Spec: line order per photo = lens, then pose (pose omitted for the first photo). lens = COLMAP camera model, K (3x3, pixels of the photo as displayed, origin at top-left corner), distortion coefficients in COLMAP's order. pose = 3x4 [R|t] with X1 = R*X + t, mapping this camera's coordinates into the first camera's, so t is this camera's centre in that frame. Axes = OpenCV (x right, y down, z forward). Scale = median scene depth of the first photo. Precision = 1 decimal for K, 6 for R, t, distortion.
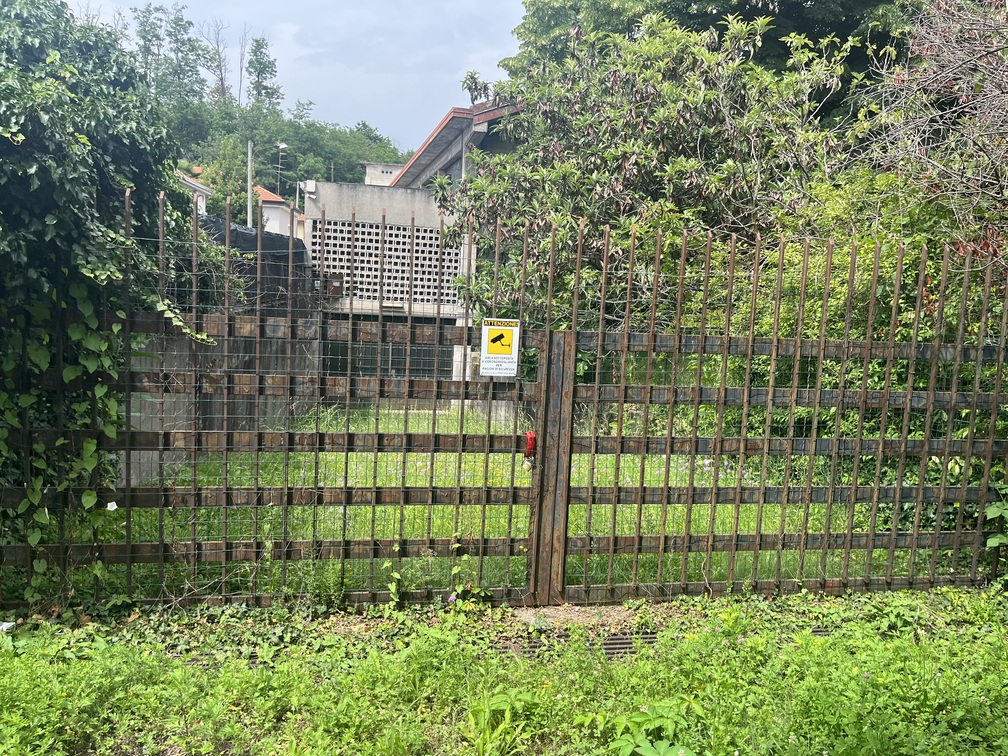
lens RADIAL K [[766.4, 0, 504.8], [0, 766.4, 377.8], [0, 0, 1]] dist [0.051956, -0.068355]
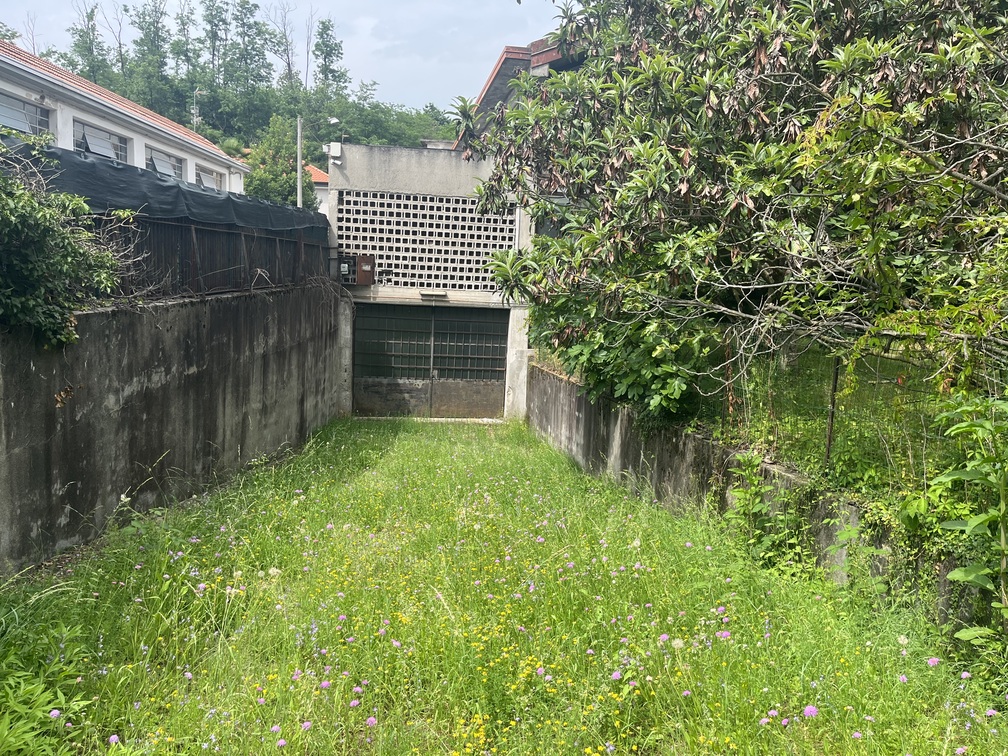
lens RADIAL K [[766.4, 0, 502.1], [0, 766.4, 375.9], [0, 0, 1]] dist [0.051956, -0.068355]
pose [[0.995412, 0.006124, -0.095483, 0.007326], [-0.004713, 0.999876, 0.014997, -0.017541], [0.095563, -0.014478, 0.995318, 0.178970]]
